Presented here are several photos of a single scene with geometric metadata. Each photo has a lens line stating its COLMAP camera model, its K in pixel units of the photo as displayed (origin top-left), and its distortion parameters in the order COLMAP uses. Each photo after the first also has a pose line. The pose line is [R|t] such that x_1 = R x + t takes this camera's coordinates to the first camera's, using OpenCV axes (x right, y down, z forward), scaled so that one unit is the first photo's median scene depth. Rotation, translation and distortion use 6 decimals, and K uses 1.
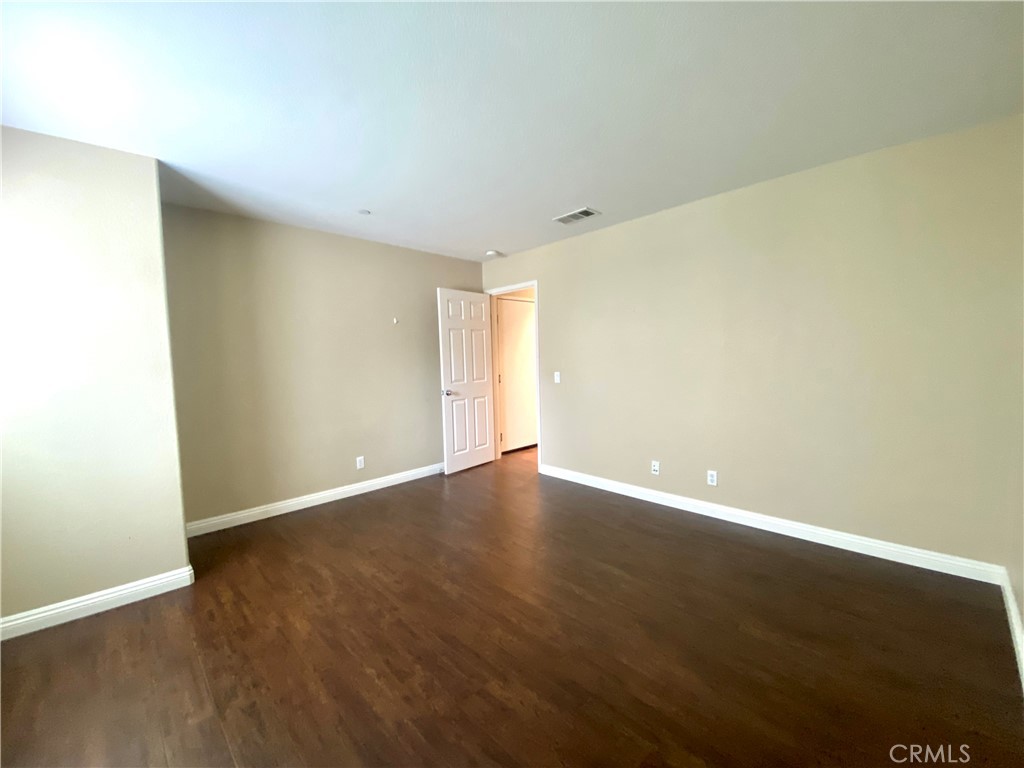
lens RADIAL K [[415.1, 0, 512.0], [0, 415.1, 384.0], [0, 0, 1]] dist [0.031905, -0.024056]
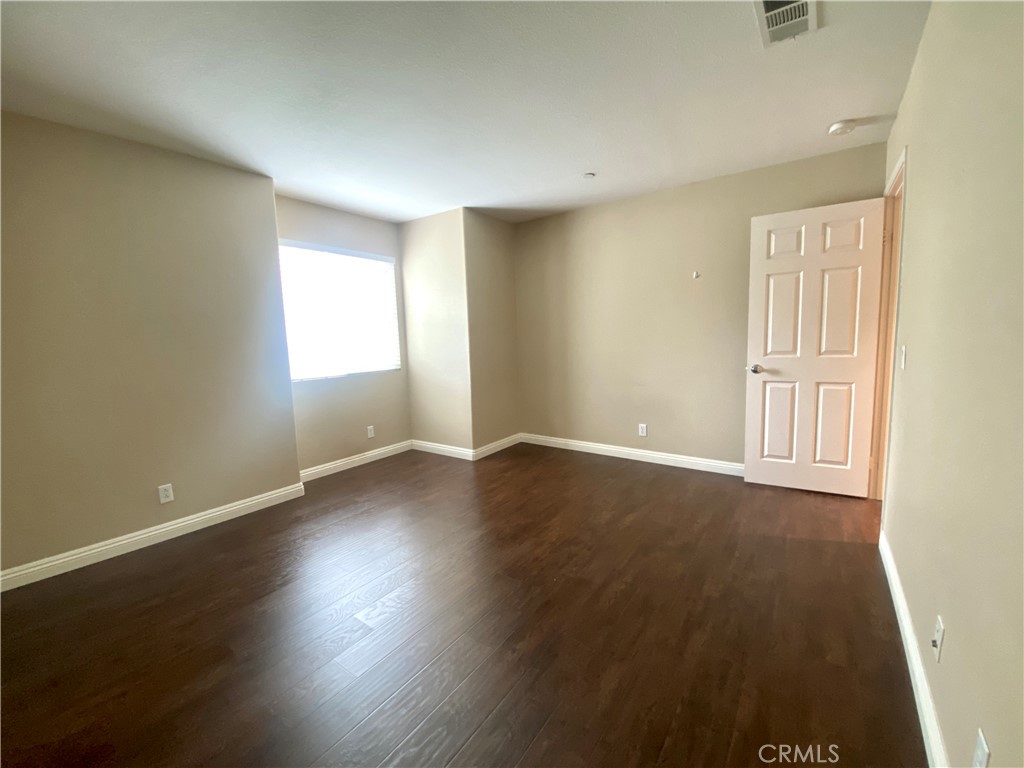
lens RADIAL K [[415.1, 0, 512.0], [0, 415.1, 384.0], [0, 0, 1]] dist [0.031905, -0.024056]
pose [[0.148705, 0.135282, -0.979584, 0.472679], [-0.038634, 0.990637, 0.130943, -0.029944], [0.988127, 0.018373, 0.152539, 0.484023]]
